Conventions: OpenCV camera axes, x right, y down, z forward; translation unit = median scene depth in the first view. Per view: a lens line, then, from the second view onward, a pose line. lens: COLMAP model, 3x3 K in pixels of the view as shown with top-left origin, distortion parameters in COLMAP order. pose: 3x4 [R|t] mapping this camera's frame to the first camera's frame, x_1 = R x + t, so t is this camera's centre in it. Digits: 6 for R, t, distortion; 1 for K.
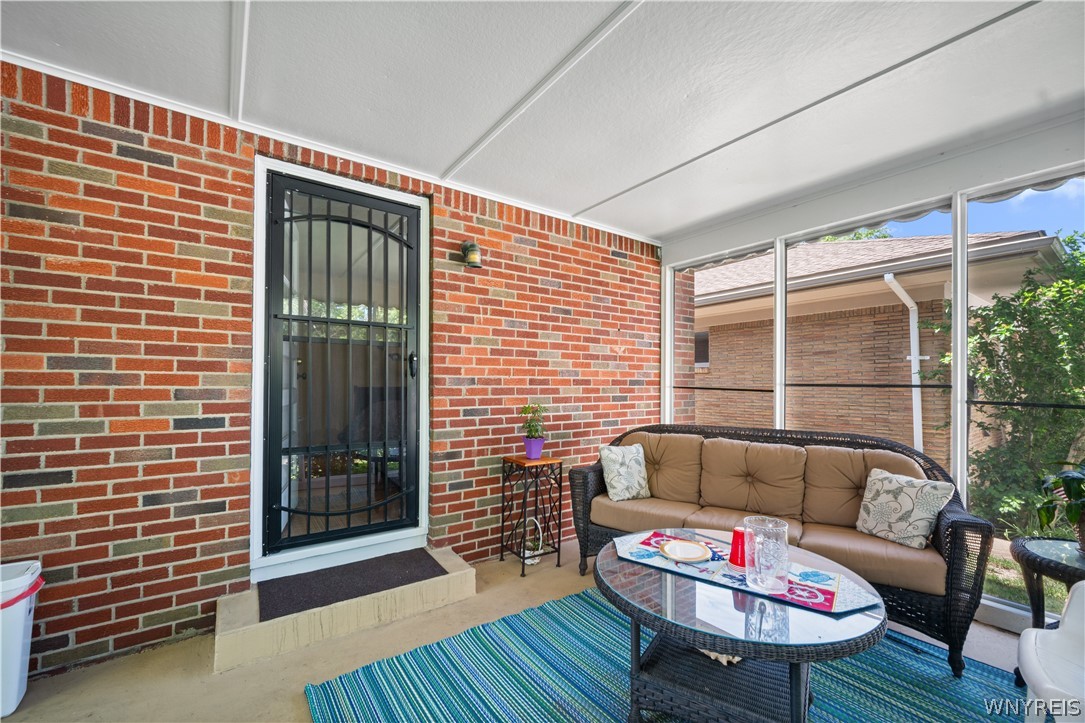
lens RADIAL K [[437.5, 0, 533.9], [0, 437.5, 367.7], [0, 0, 1]] dist [-0.000917, 0.000225]
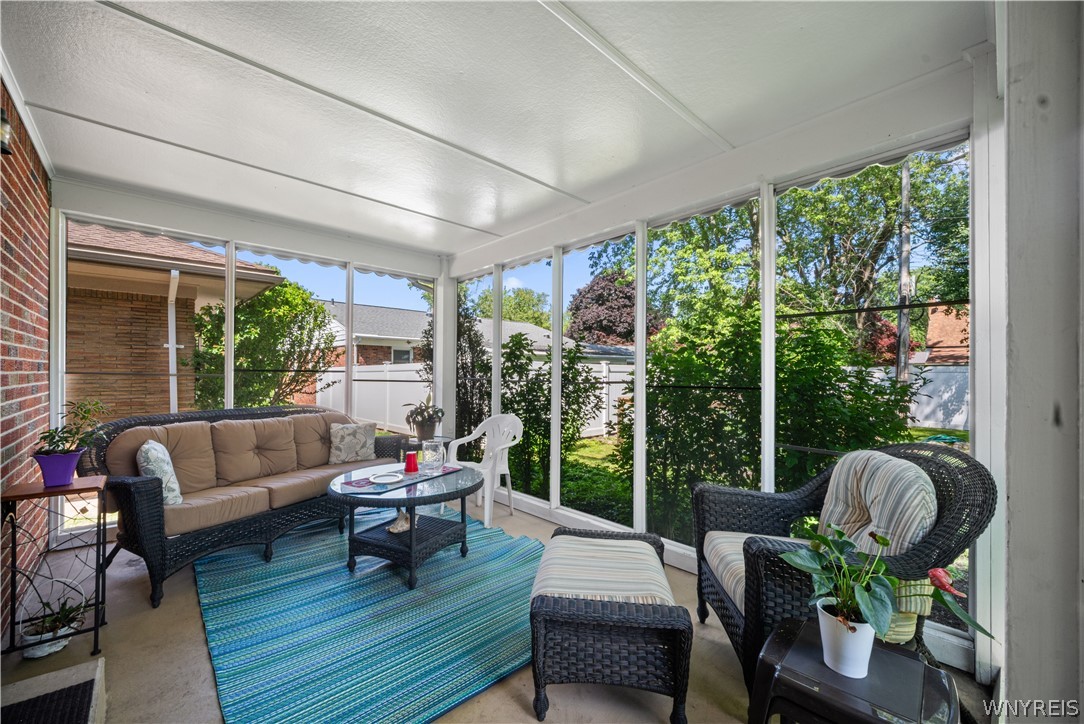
lens RADIAL K [[434.4, 0, 542.0], [0, 434.4, 362.0], [0, 0, 1]] dist [-0.001442, -0.000125]
pose [[-0.136199, 0.015492, 0.990560, -0.370118], [-0.040094, 0.998972, -0.021136, 0.004513], [-0.989870, -0.042594, -0.135438, 0.197574]]
